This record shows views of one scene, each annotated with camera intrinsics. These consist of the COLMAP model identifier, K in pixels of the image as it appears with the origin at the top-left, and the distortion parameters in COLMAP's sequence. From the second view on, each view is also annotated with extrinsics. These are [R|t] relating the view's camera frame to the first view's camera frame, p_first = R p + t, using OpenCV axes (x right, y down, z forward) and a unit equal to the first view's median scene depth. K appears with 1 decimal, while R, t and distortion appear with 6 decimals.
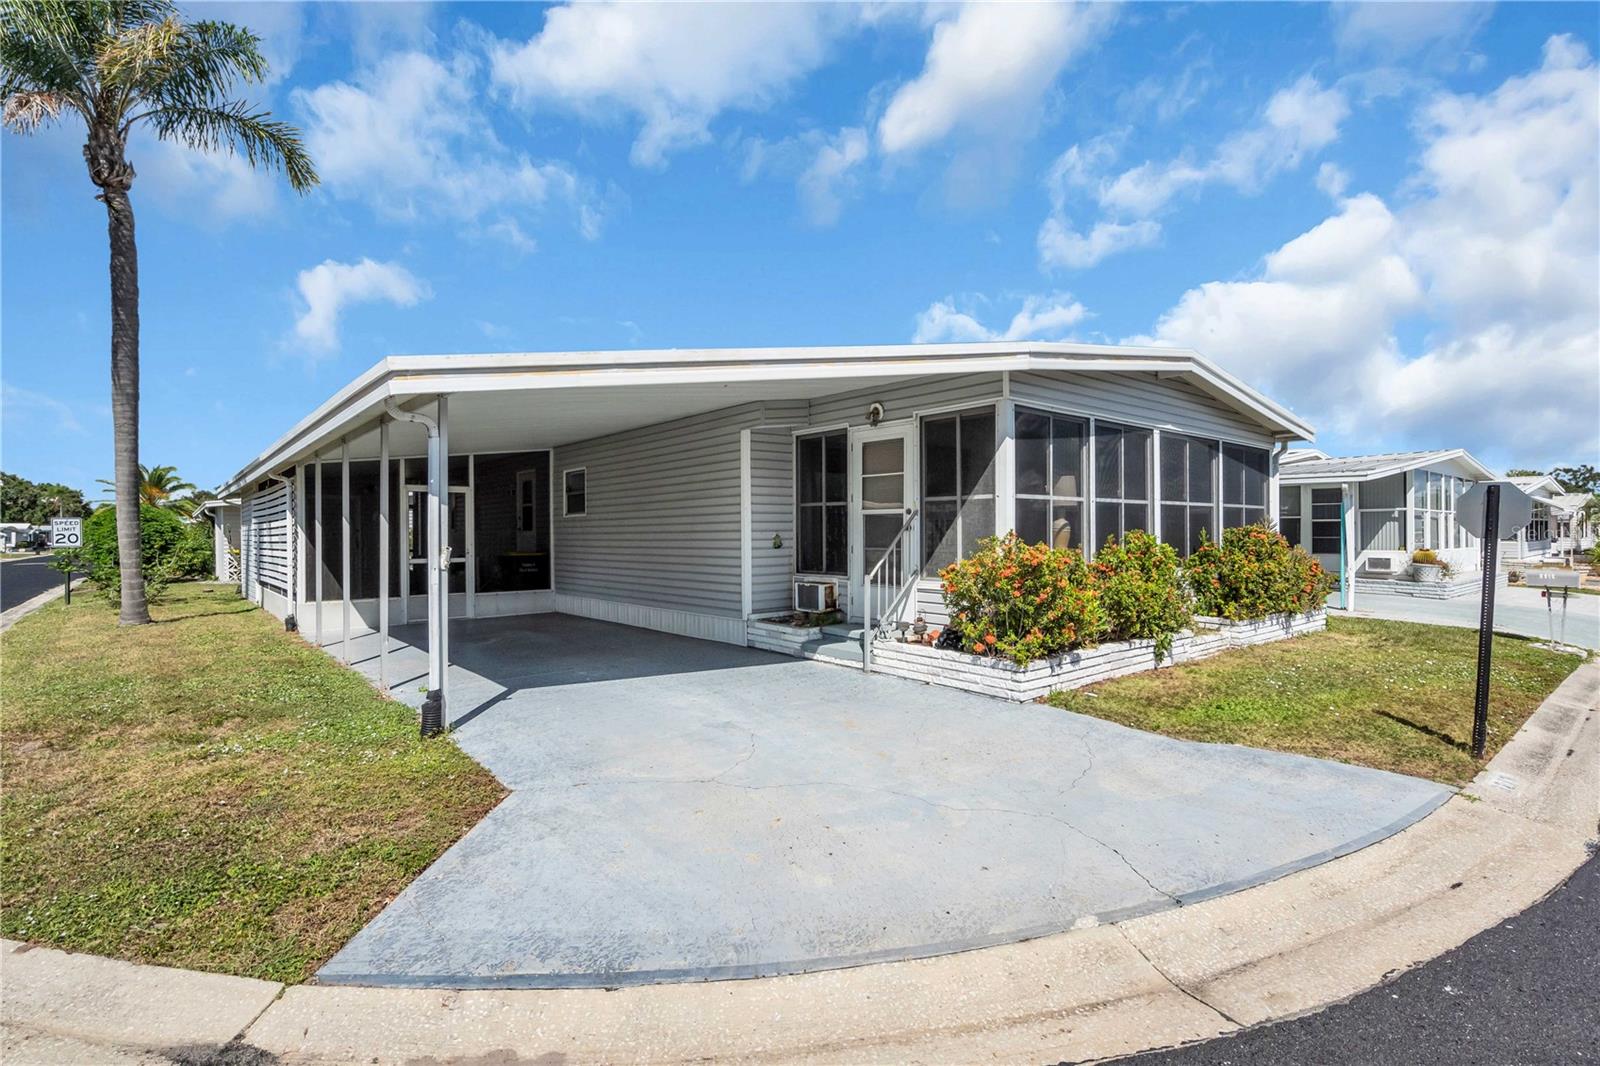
lens RADIAL K [[792.3, 0, 828.0], [0, 792.3, 535.6], [0, 0, 1]] dist [0.002323, 0.000979]
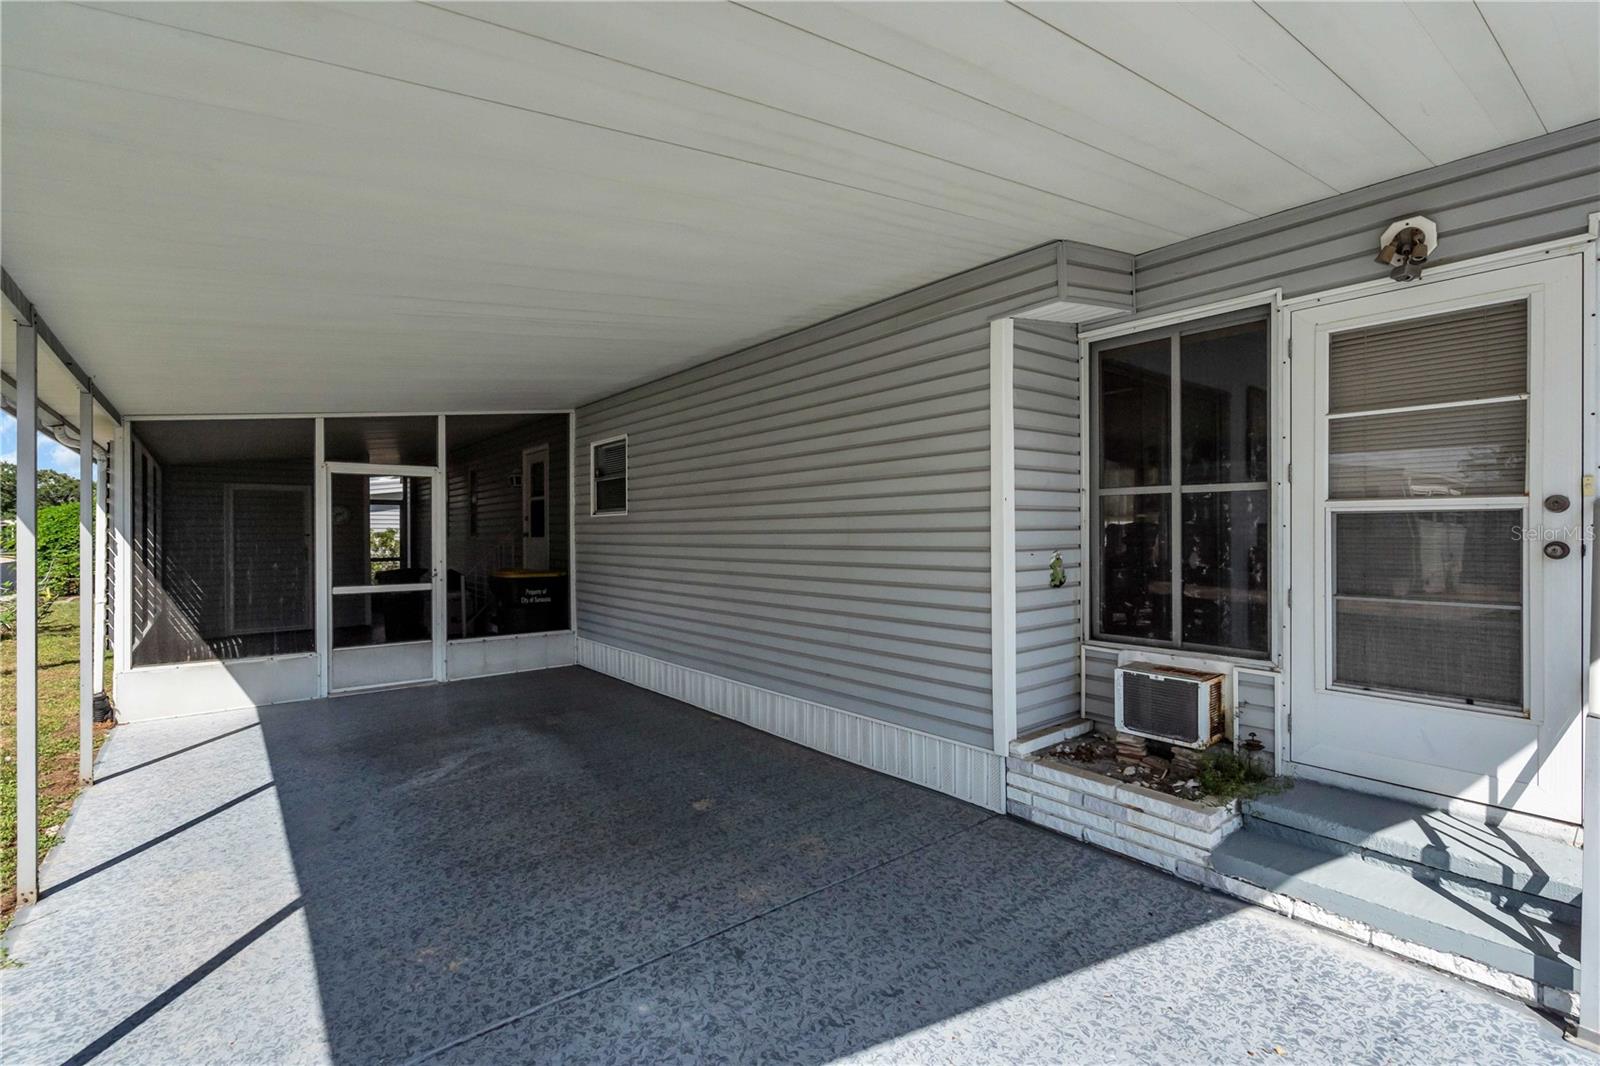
lens RADIAL K [[694.8, 0, 800.2], [0, 694.8, 539.7], [0, 0, 1]] dist [0.001260, 0.000980]
pose [[0.999570, 0.004484, -0.028990, -0.199027], [-0.004228, 0.999951, 0.008907, -0.014033], [0.029029, -0.008780, 0.999540, 0.595653]]
